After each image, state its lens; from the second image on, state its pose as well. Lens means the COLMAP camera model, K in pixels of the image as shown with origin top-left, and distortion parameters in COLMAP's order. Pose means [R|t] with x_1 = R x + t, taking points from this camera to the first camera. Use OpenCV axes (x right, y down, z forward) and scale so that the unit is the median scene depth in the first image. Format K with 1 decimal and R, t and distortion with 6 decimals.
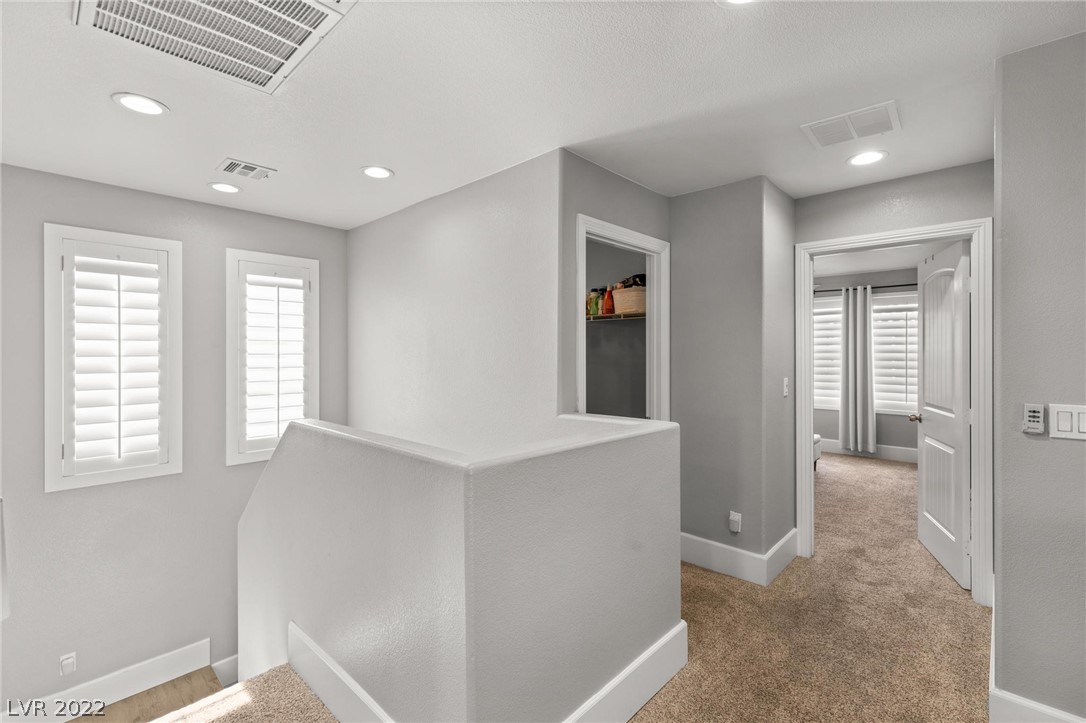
lens RADIAL K [[489.6, 0, 532.0], [0, 489.6, 356.4], [0, 0, 1]] dist [0.003708, -0.000314]
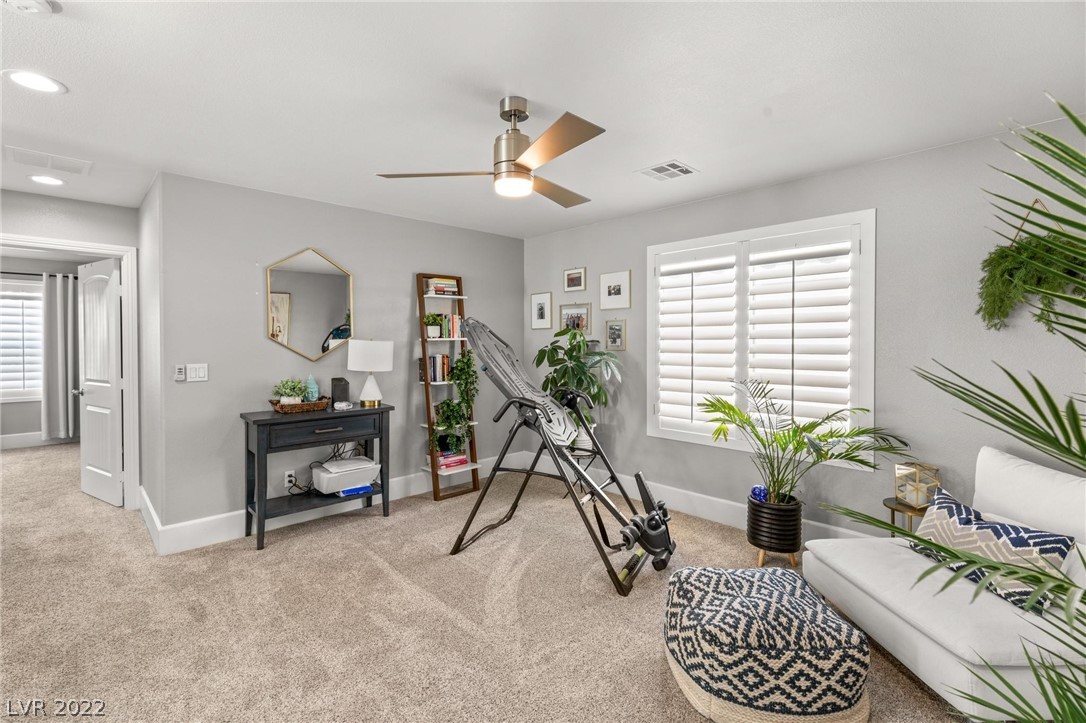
lens RADIAL K [[489.6, 0, 555.8], [0, 489.6, 358.2], [0, 0, 1]] dist [0.003708, -0.000314]
pose [[0.038042, -0.023365, 0.999003, -0.486020], [0.000254, 0.999727, 0.023372, 0.015277], [-0.999276, -0.000635, 0.038037, -0.311354]]
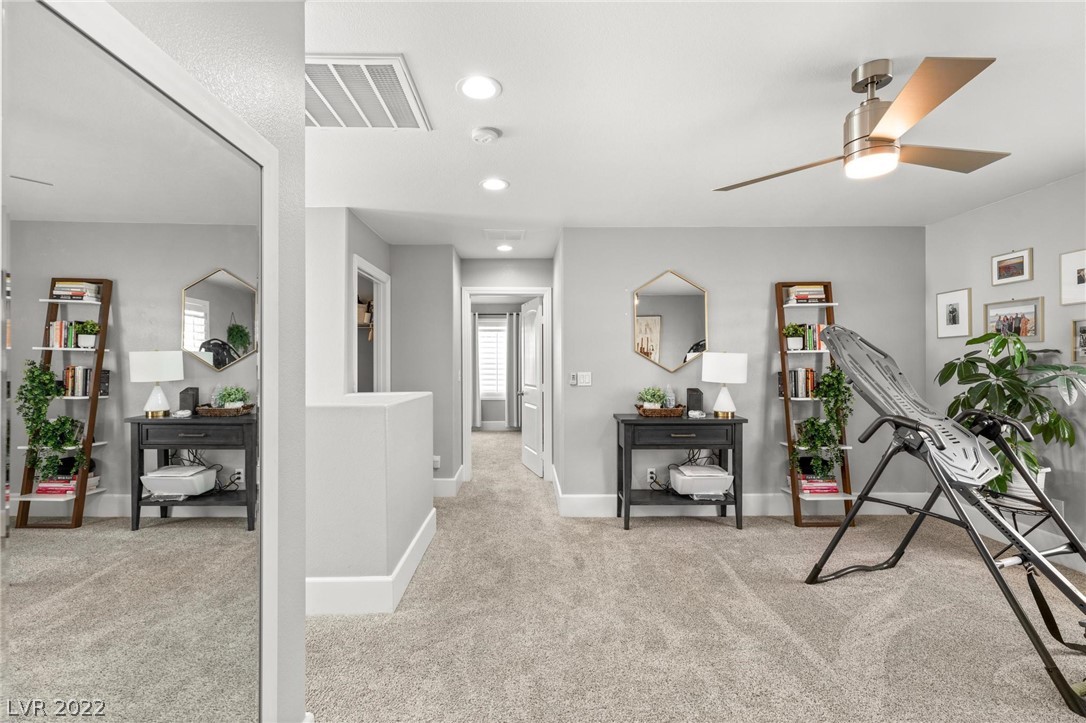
lens RADIAL K [[489.6, 0, 547.3], [0, 489.6, 368.1], [0, 0, 1]] dist [0.003708, -0.000314]
pose [[0.694082, -0.009462, 0.719834, -0.503119], [0.007661, 0.999954, 0.005757, 0.034572], [-0.719855, 0.001519, 0.694122, -0.368091]]
